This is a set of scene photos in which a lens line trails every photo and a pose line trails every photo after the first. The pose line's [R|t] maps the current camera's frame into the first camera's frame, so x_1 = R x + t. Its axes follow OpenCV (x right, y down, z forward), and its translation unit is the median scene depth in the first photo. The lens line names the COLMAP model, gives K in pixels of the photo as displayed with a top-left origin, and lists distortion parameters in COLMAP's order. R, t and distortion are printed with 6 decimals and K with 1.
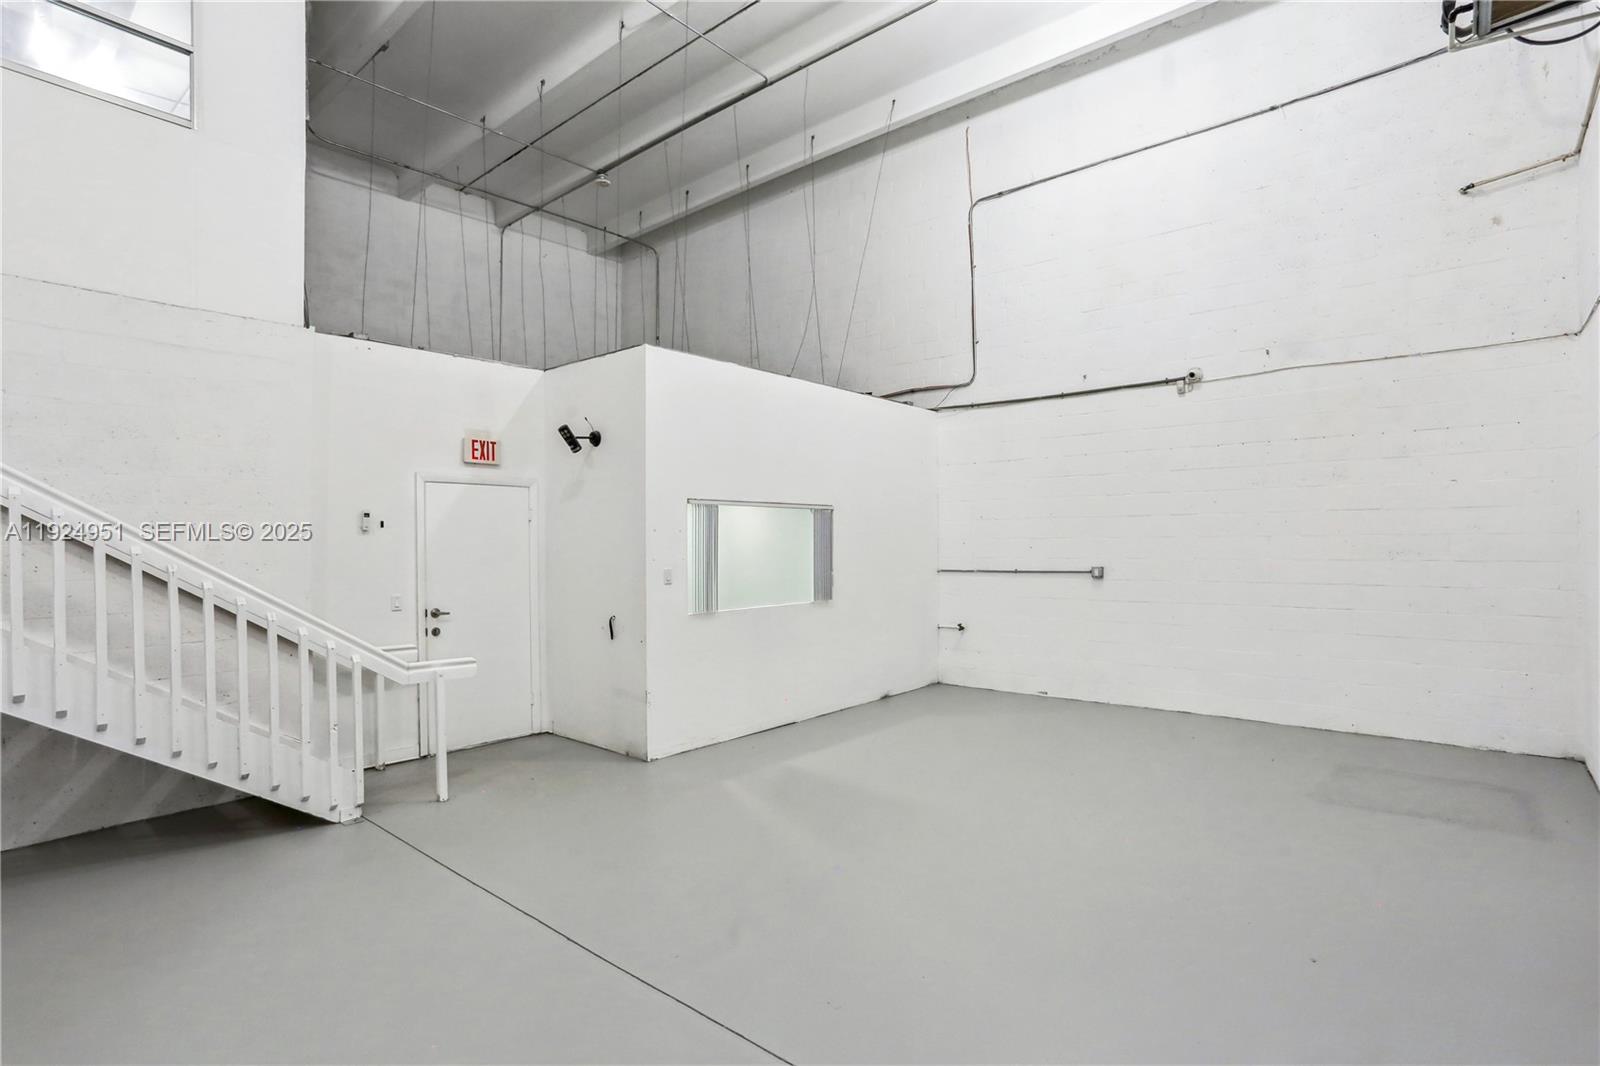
lens RADIAL K [[794.8, 0, 808.2], [0, 794.8, 537.8], [0, 0, 1]] dist [-0.056790, 0.030916]
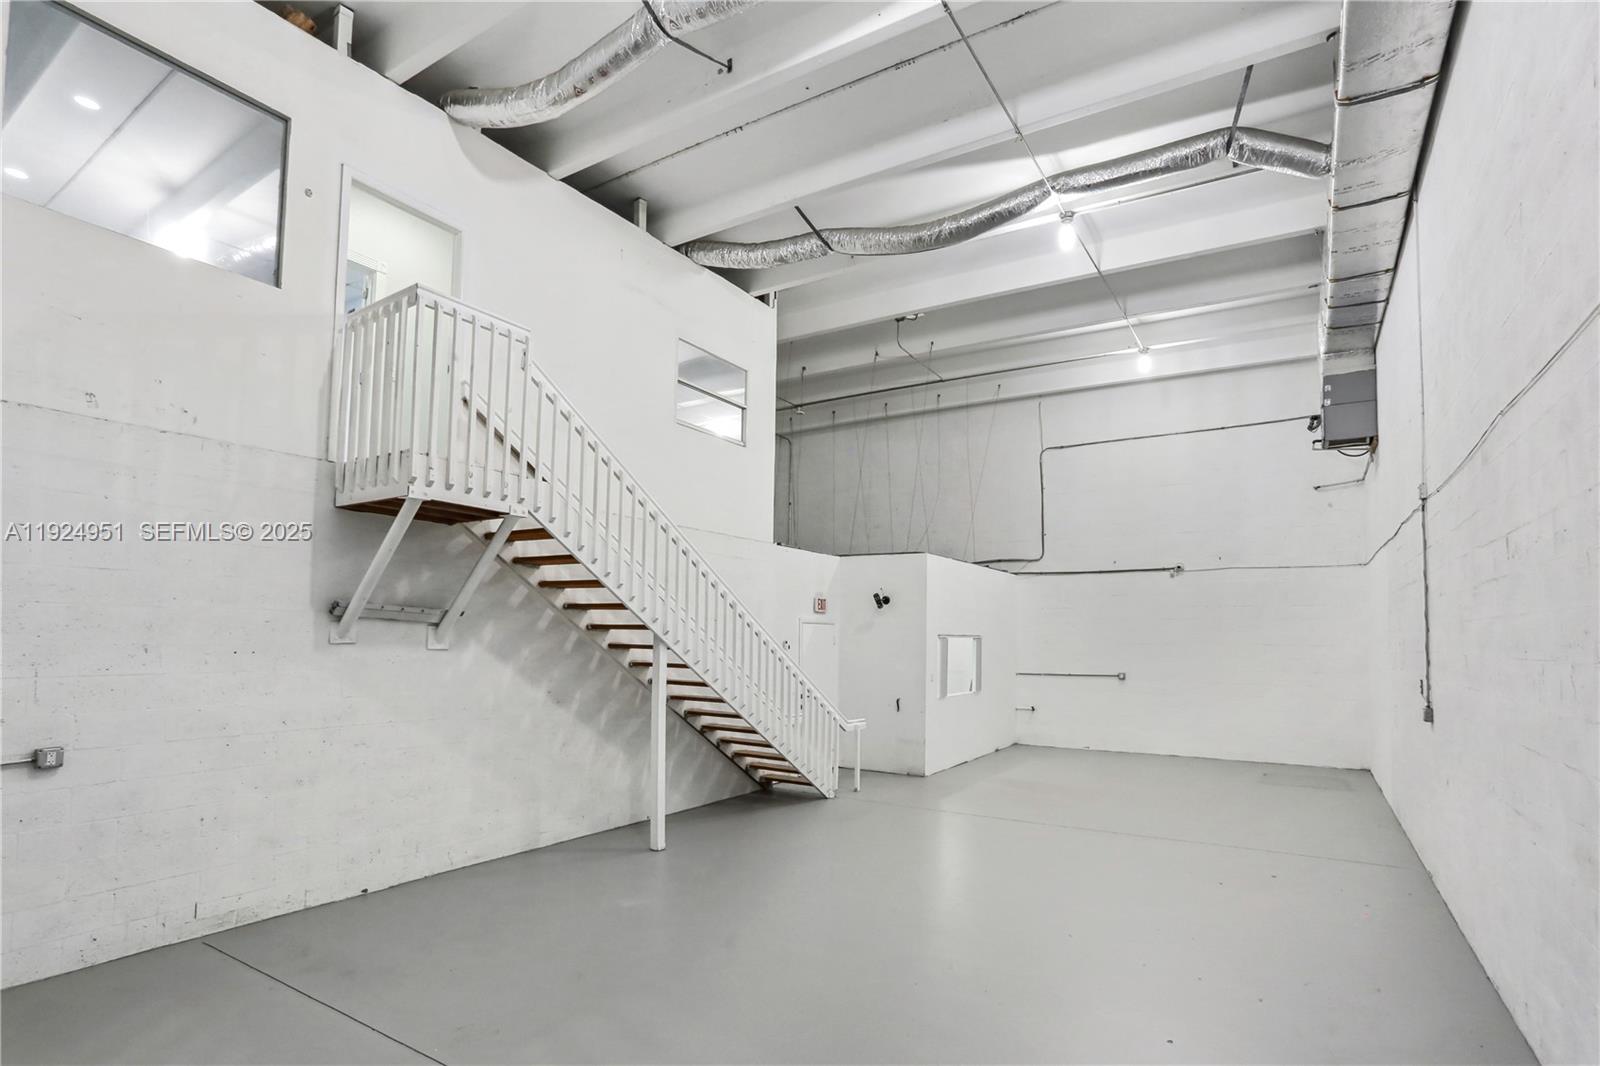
lens RADIAL K [[792.5, 0, 807.8], [0, 792.5, 599.1], [0, 0, 1]] dist [-0.028506, 0.000710]
pose [[0.989111, 0.024661, 0.145089, -0.688873], [-0.018217, 0.998795, -0.045573, -0.040069], [-0.146038, 0.042434, 0.988368, -0.743251]]
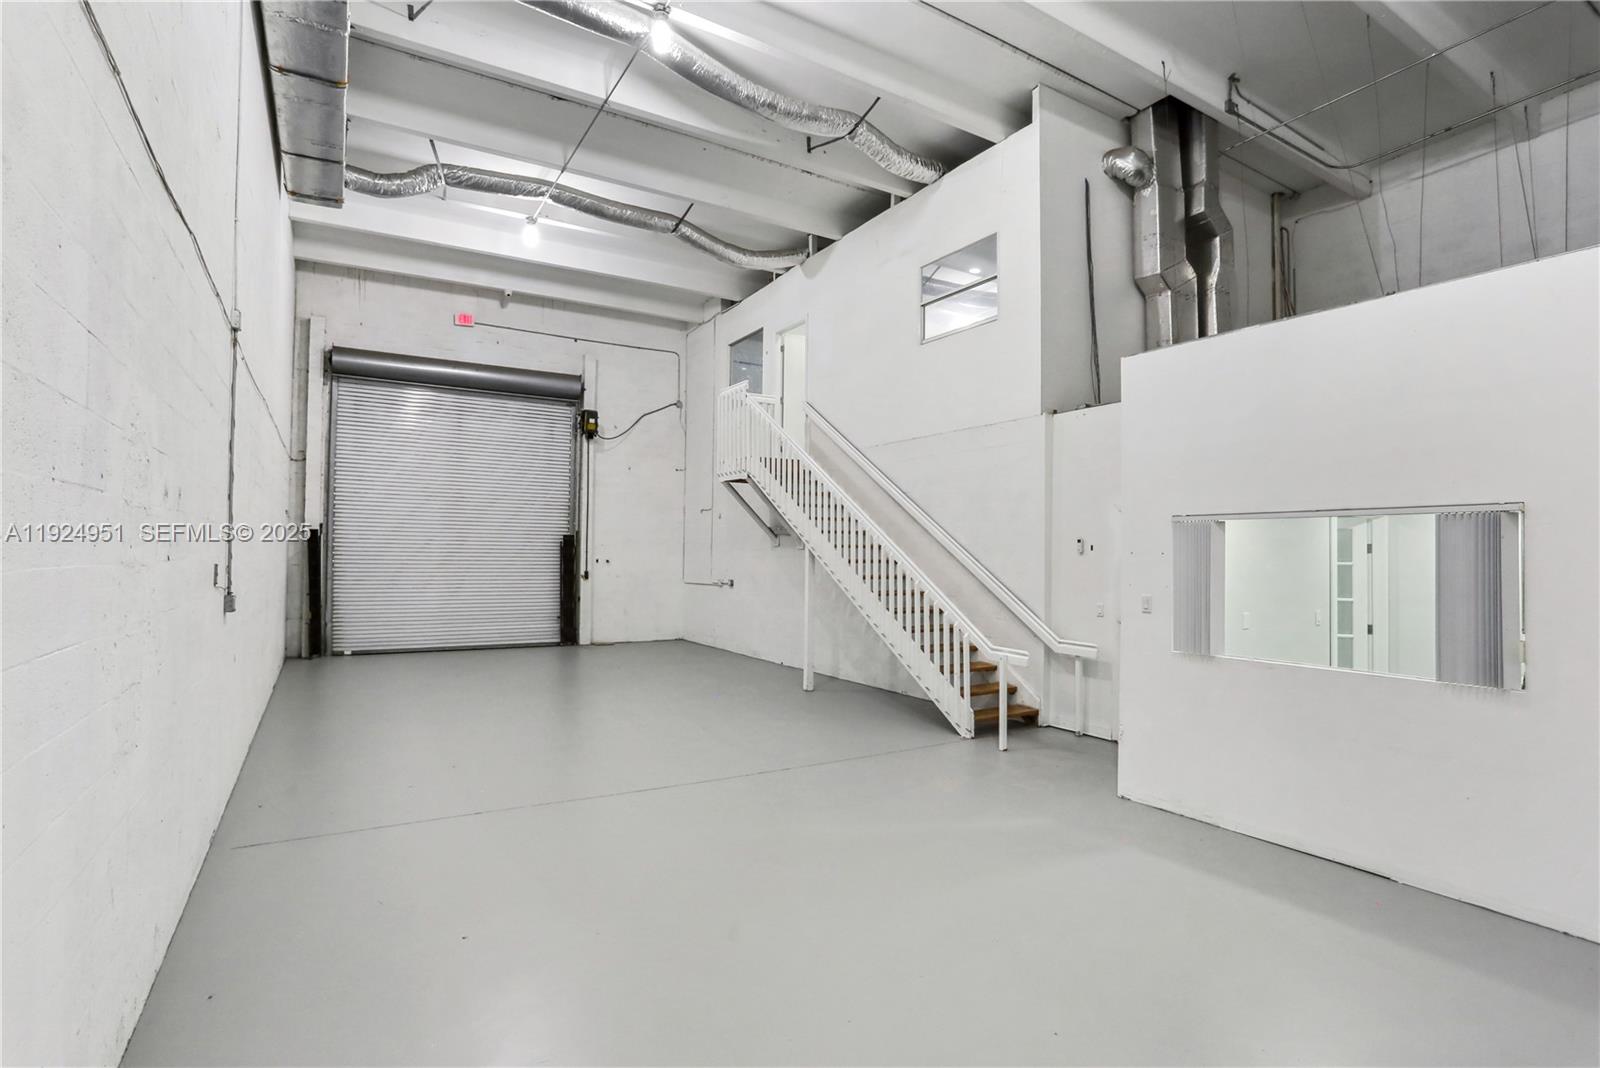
lens RADIAL K [[794.8, 0, 808.2], [0, 794.8, 538.8], [0, 0, 1]] dist [-0.056790, 0.030916]
pose [[-0.306276, -0.013538, -0.951846, 0.747922], [-0.004502, 0.999908, -0.012773, -0.012073], [0.951932, 0.000373, -0.306309, 0.855111]]
